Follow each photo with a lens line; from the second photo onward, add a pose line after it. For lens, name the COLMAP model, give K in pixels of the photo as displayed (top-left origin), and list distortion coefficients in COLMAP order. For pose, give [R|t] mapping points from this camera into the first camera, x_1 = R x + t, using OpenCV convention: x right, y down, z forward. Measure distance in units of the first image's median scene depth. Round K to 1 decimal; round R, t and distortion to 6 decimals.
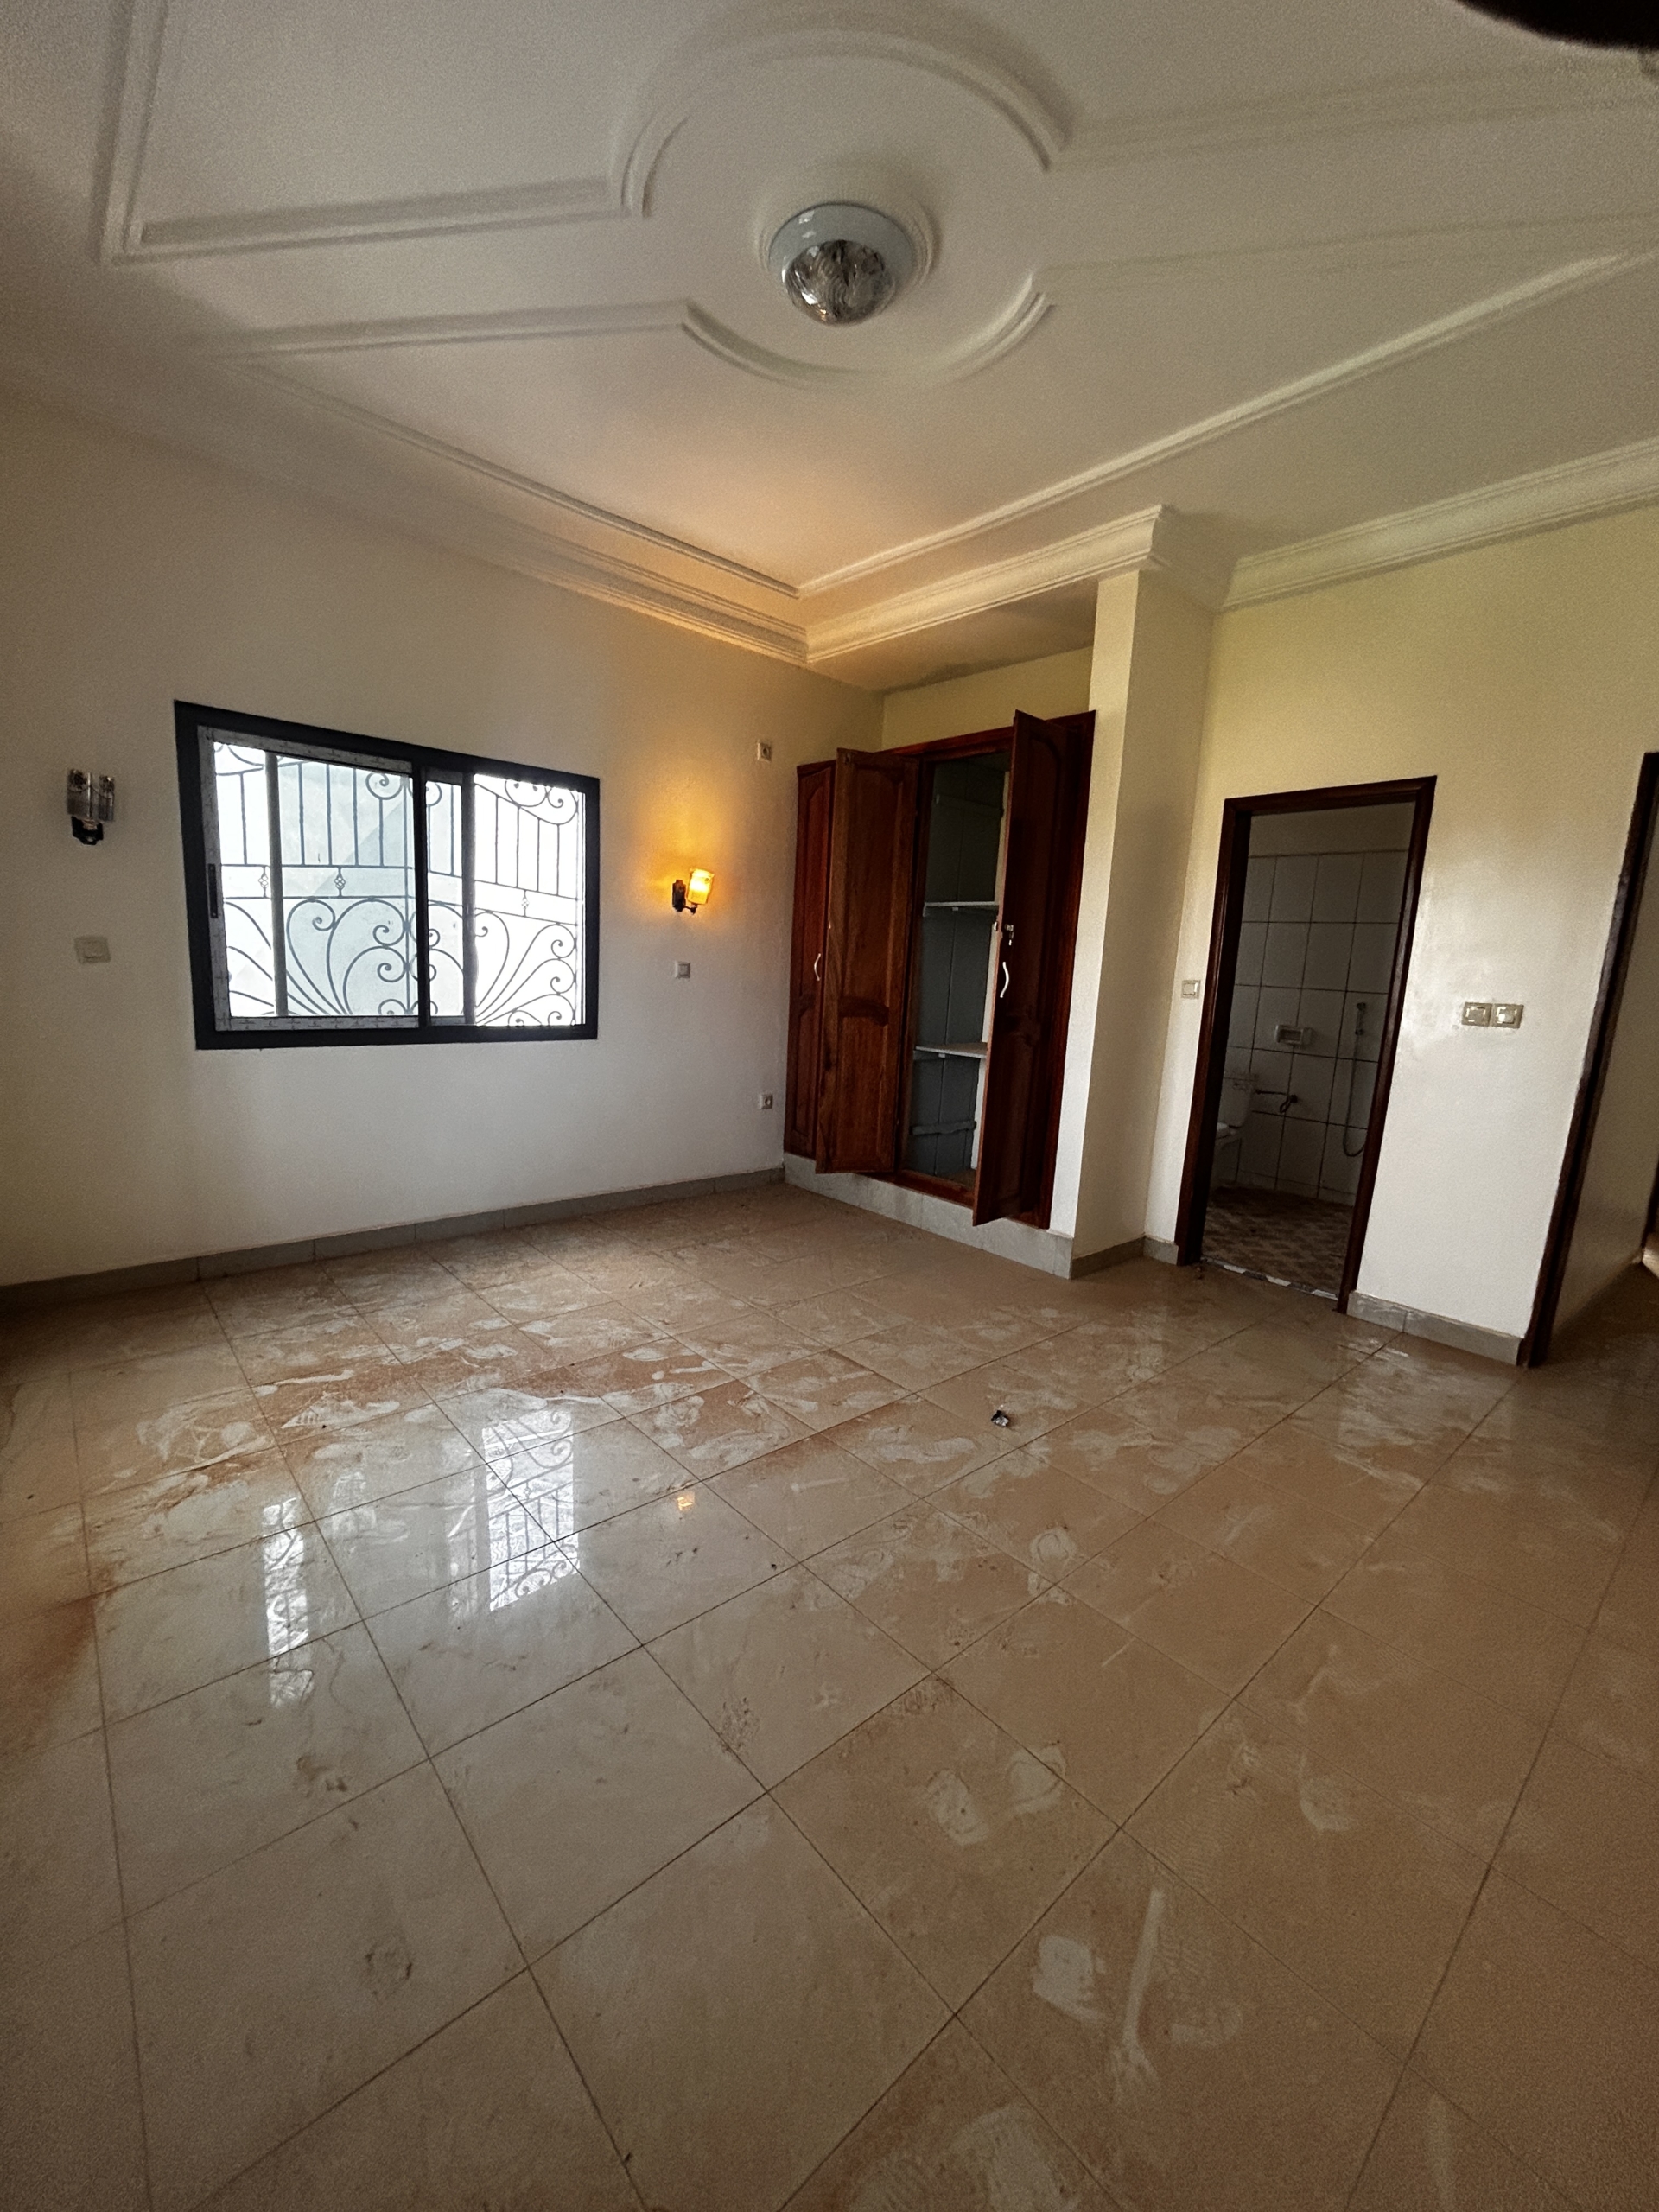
lens RADIAL K [[903.9, 0, 827.8], [0, 903.9, 1105.0], [0, 0, 1]] dist [0.001952, 0.000735]
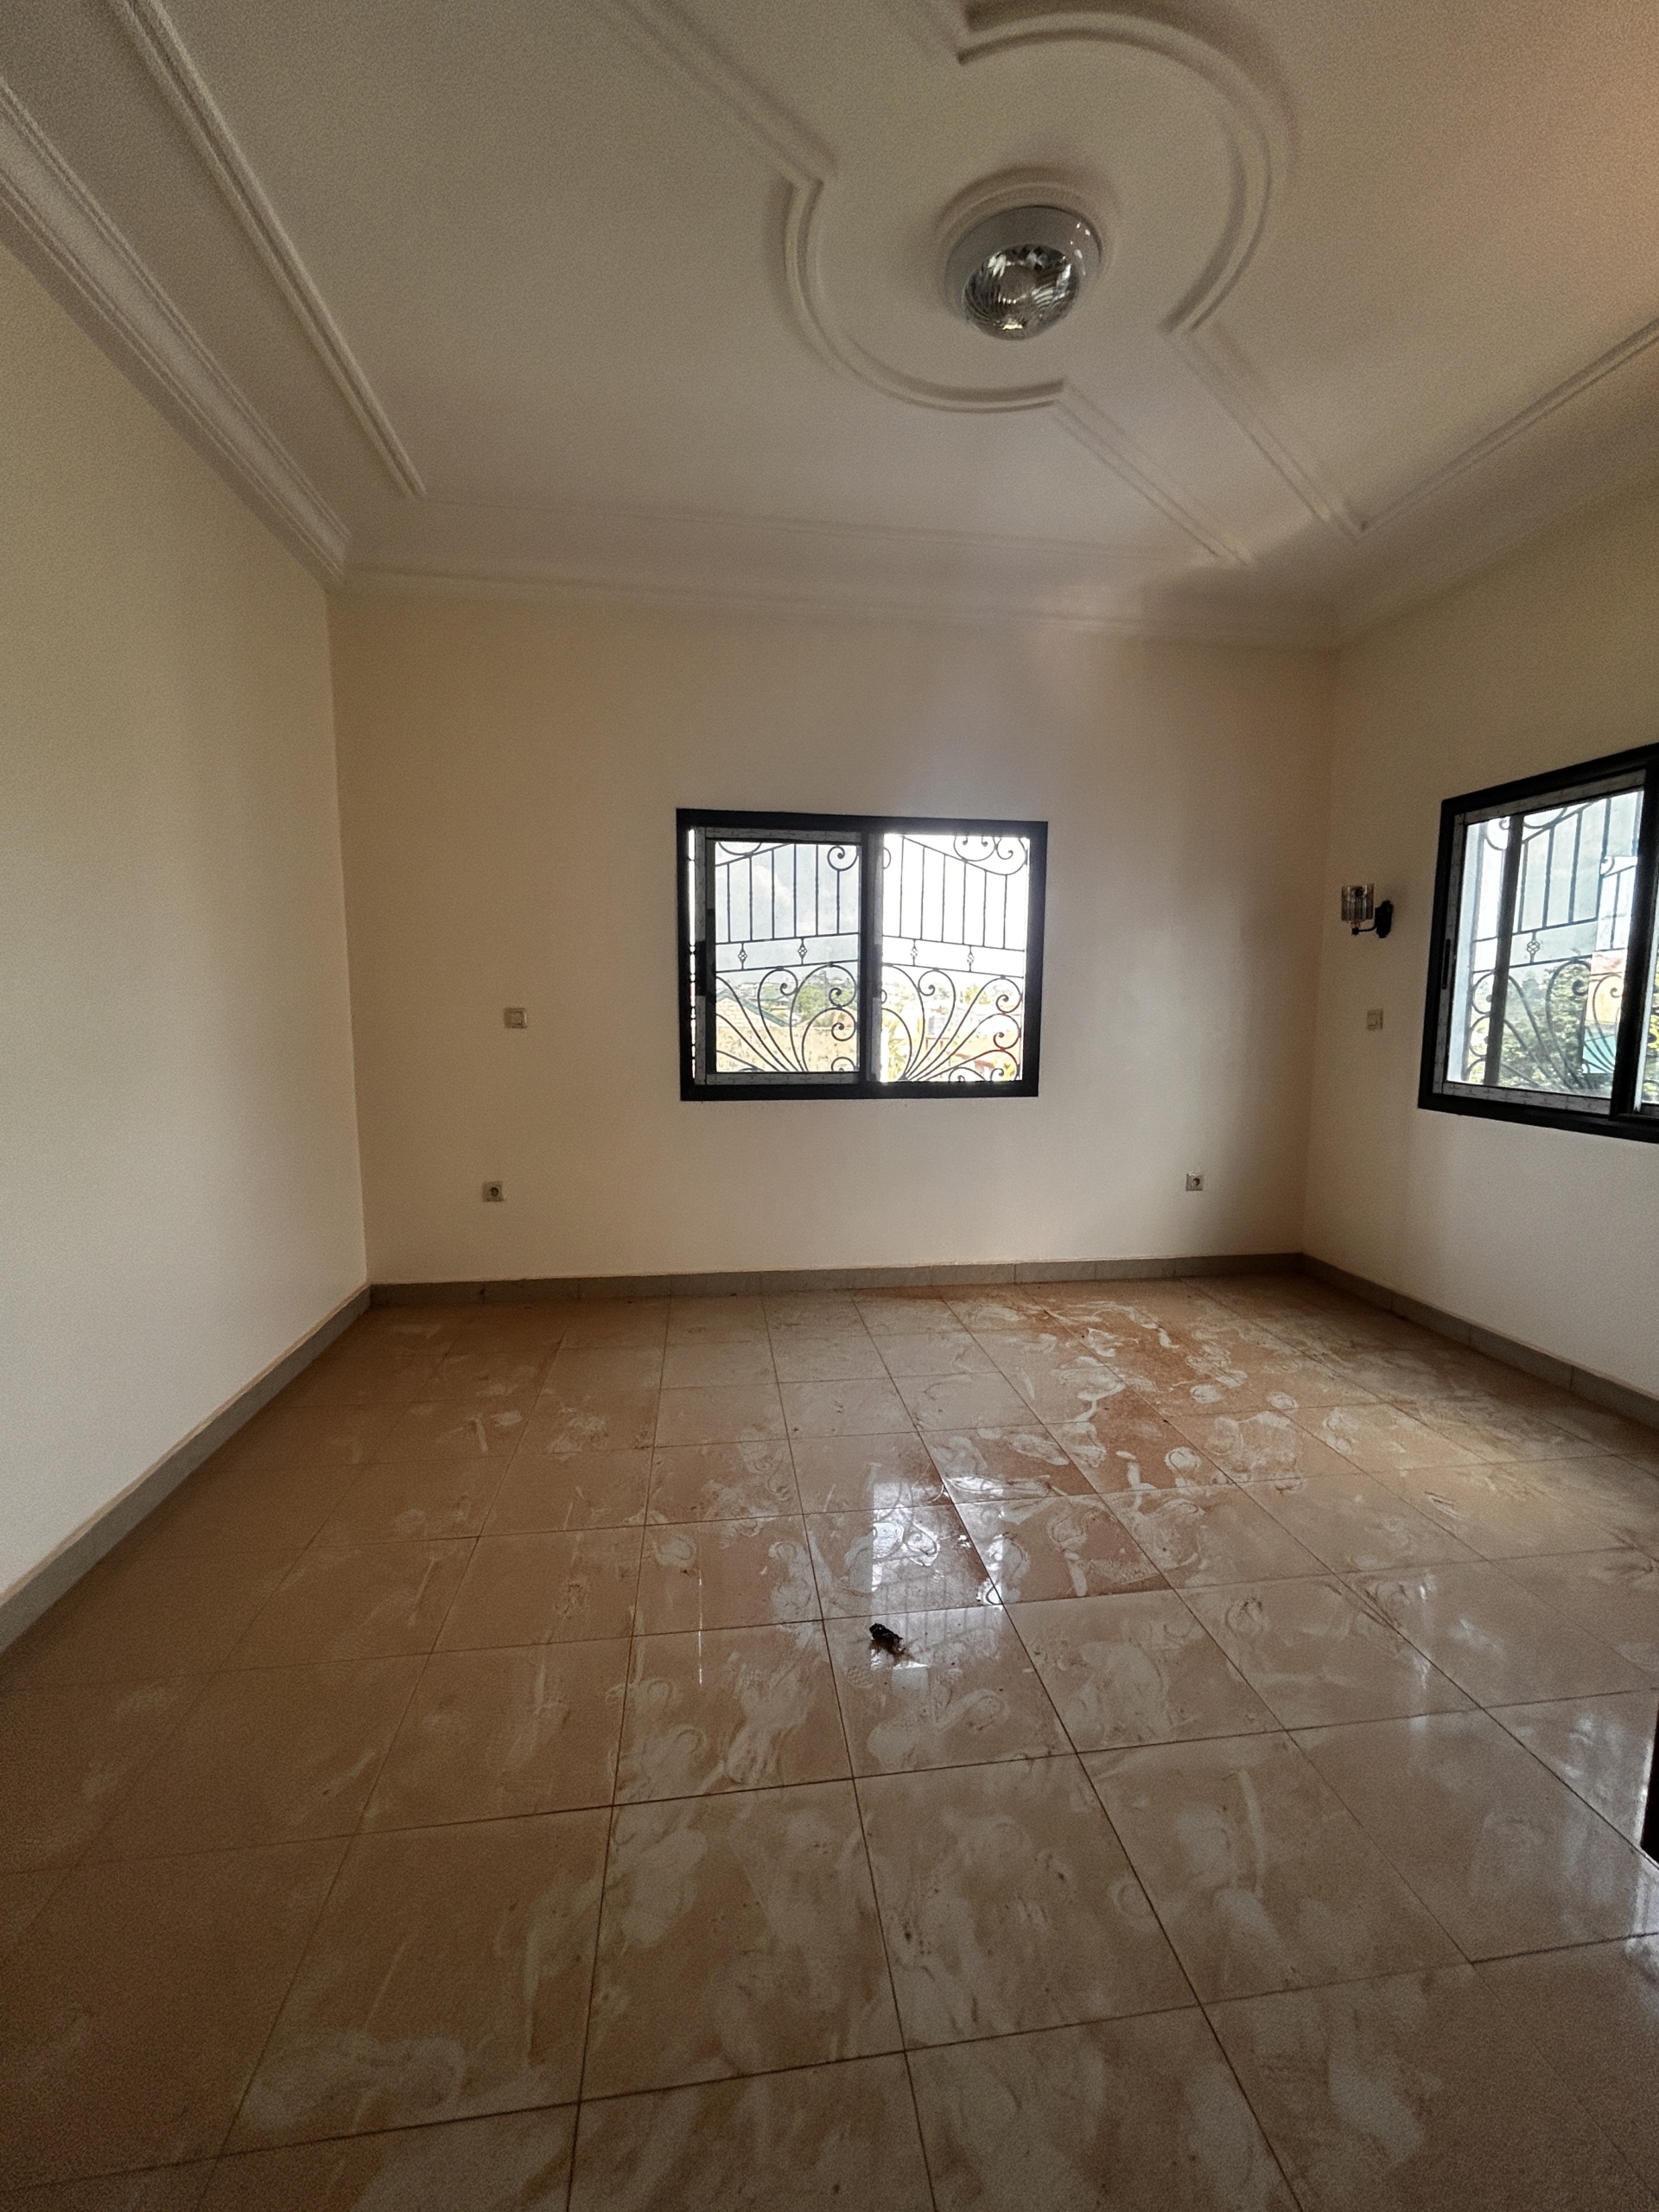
lens RADIAL K [[903.9, 0, 827.8], [0, 903.9, 1105.0], [0, 0, 1]] dist [0.001952, 0.000735]
pose [[-0.554757, 0.044966, -0.830797, 0.709231], [-0.166487, 0.972344, 0.163797, -0.142382], [0.815185, 0.229184, -0.531928, 1.133903]]
